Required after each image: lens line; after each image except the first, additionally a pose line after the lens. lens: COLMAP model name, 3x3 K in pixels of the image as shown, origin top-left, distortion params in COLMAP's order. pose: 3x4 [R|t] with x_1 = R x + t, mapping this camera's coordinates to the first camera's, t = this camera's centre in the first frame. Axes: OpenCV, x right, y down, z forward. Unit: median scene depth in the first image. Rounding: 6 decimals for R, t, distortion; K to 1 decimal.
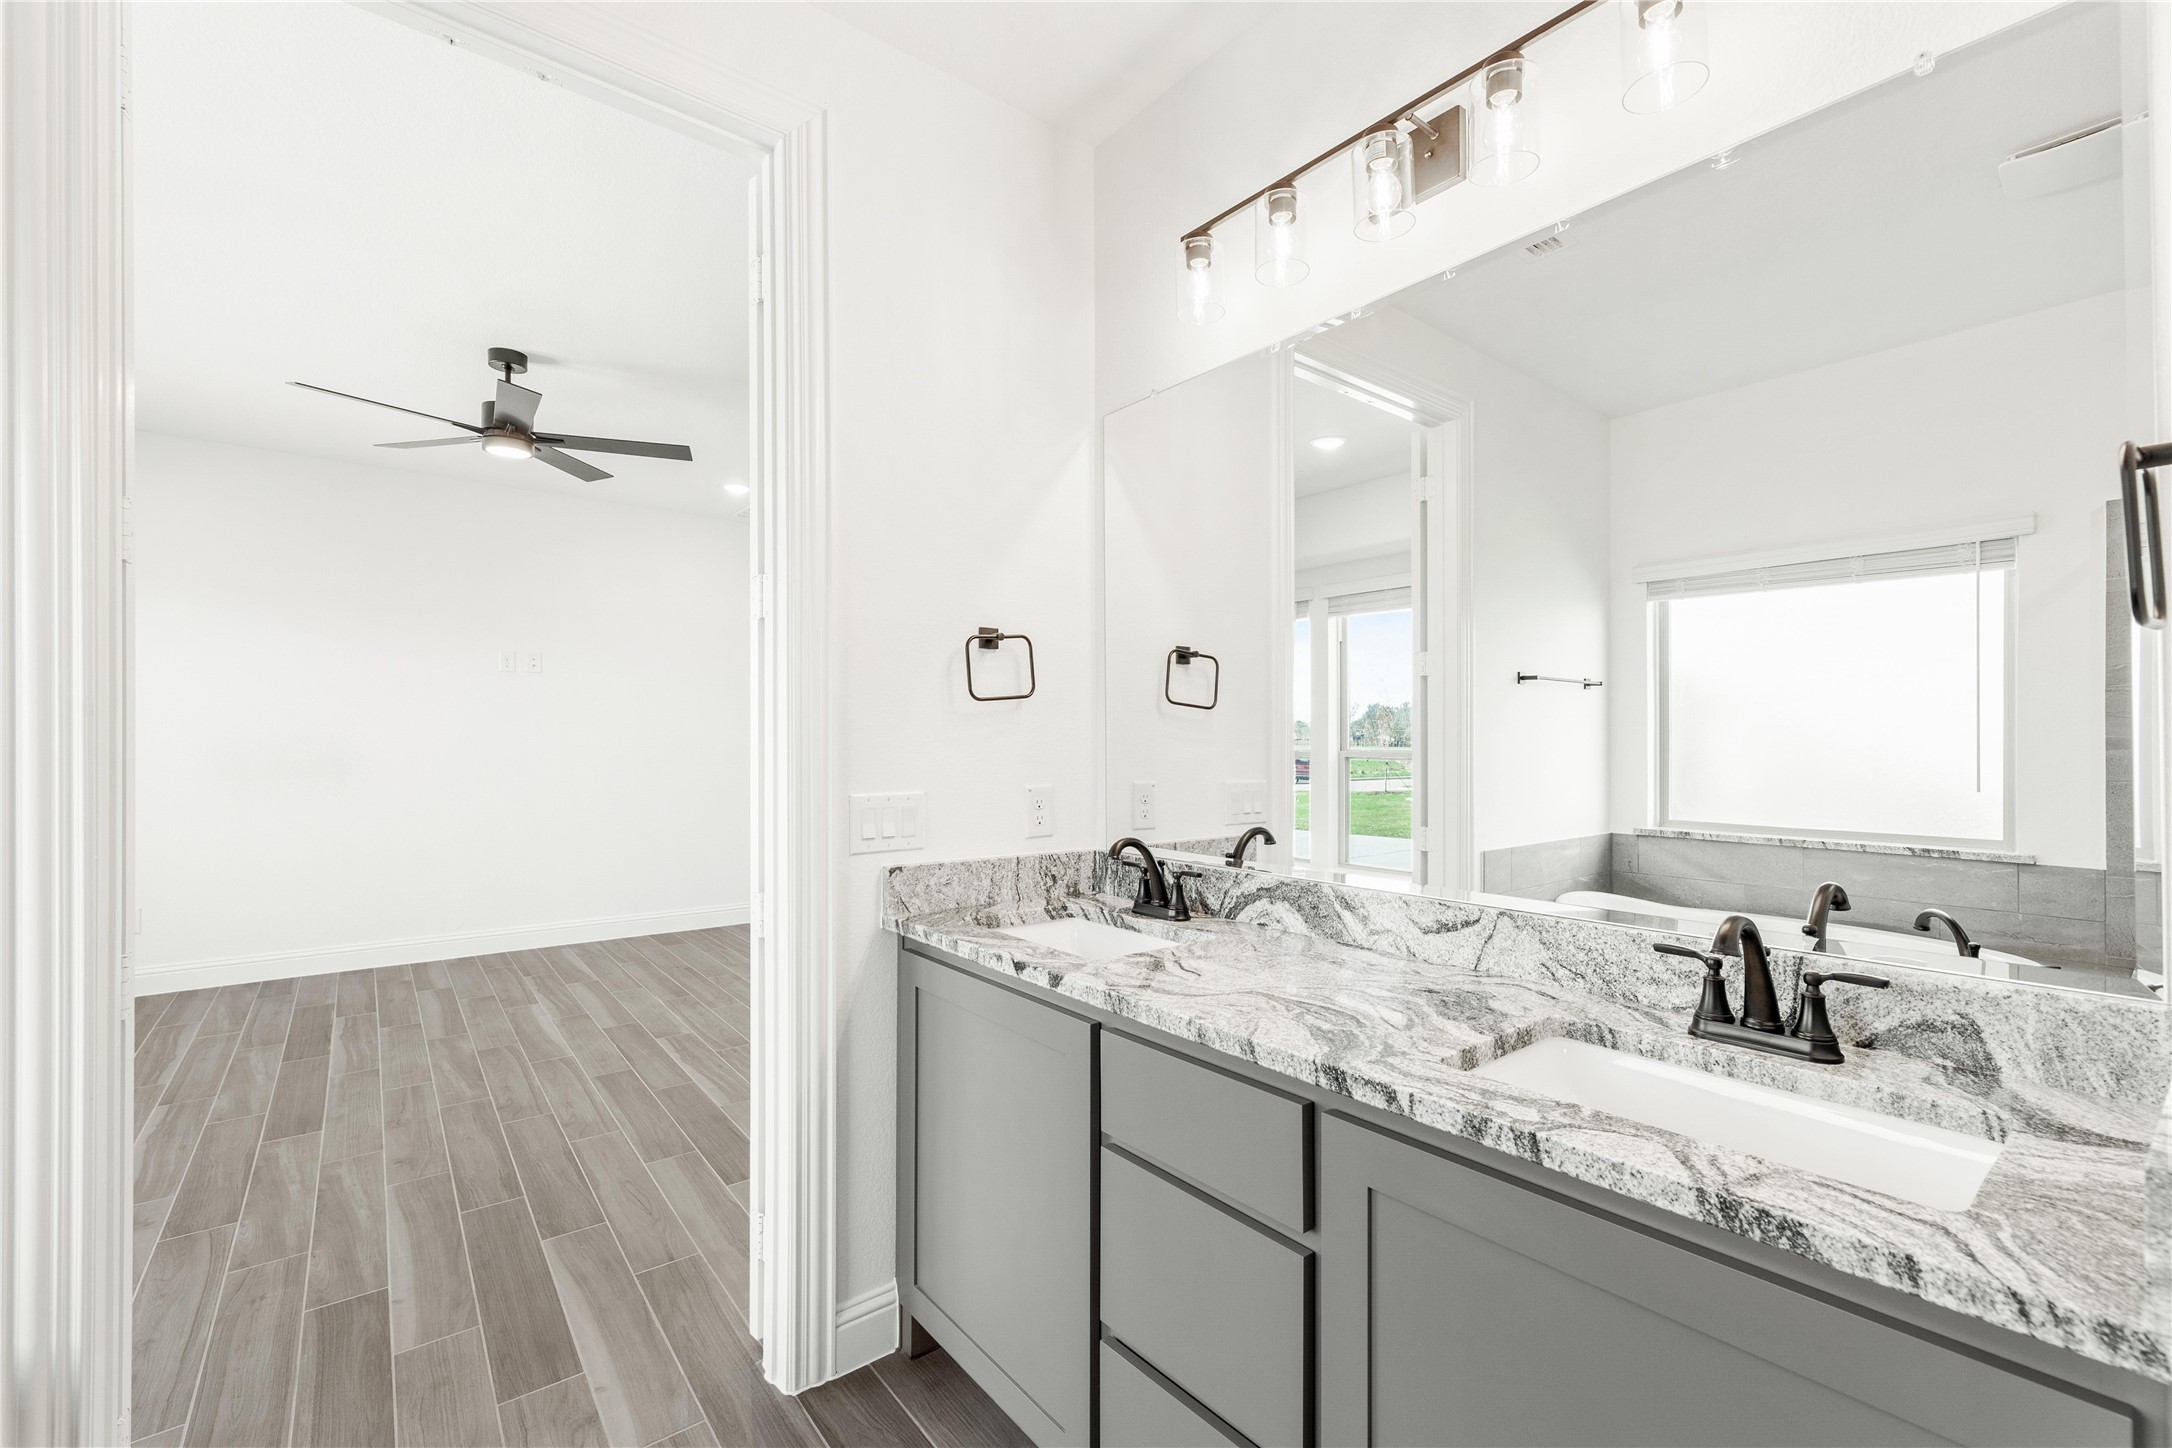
lens RADIAL K [[926.2, 0, 1083.8], [0, 926.2, 726.9], [0, 0, 1]] dist [0.000110, 0.000010]
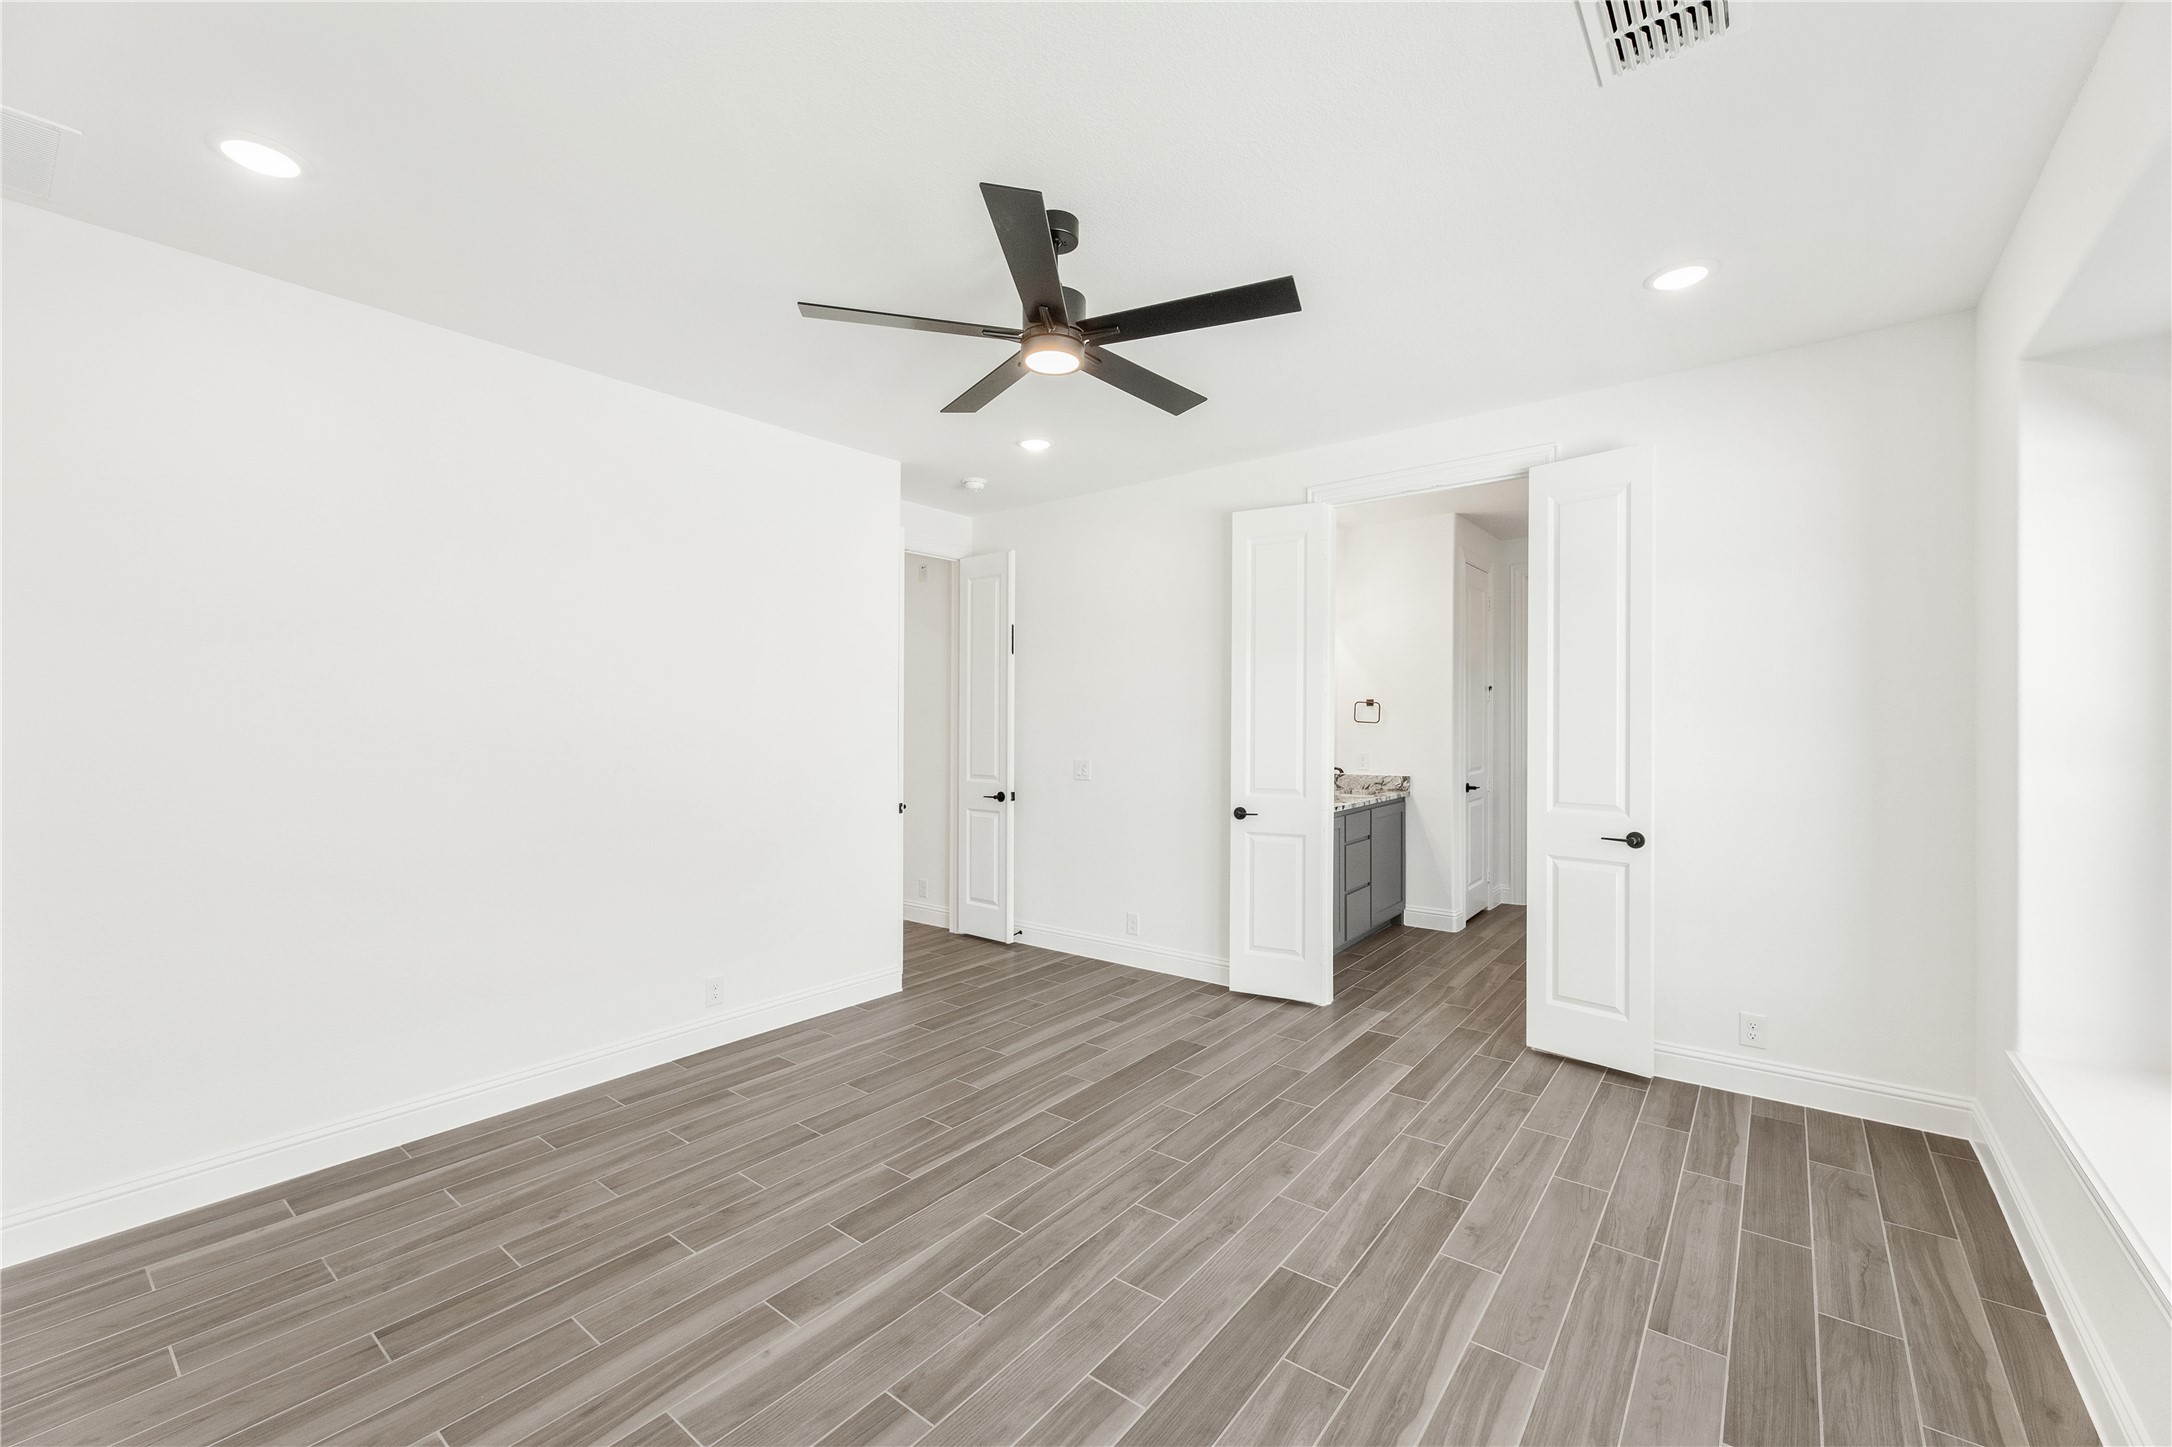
lens RADIAL K [[878.1, 0, 1091.0], [0, 878.1, 713.1], [0, 0, 1]] dist [-0.000949, 0.000229]
pose [[-0.238390, 0.003726, 0.971162, -1.670044], [-0.008041, 0.999951, -0.005810, -0.036659], [-0.971136, -0.009194, -0.238348, 1.476902]]
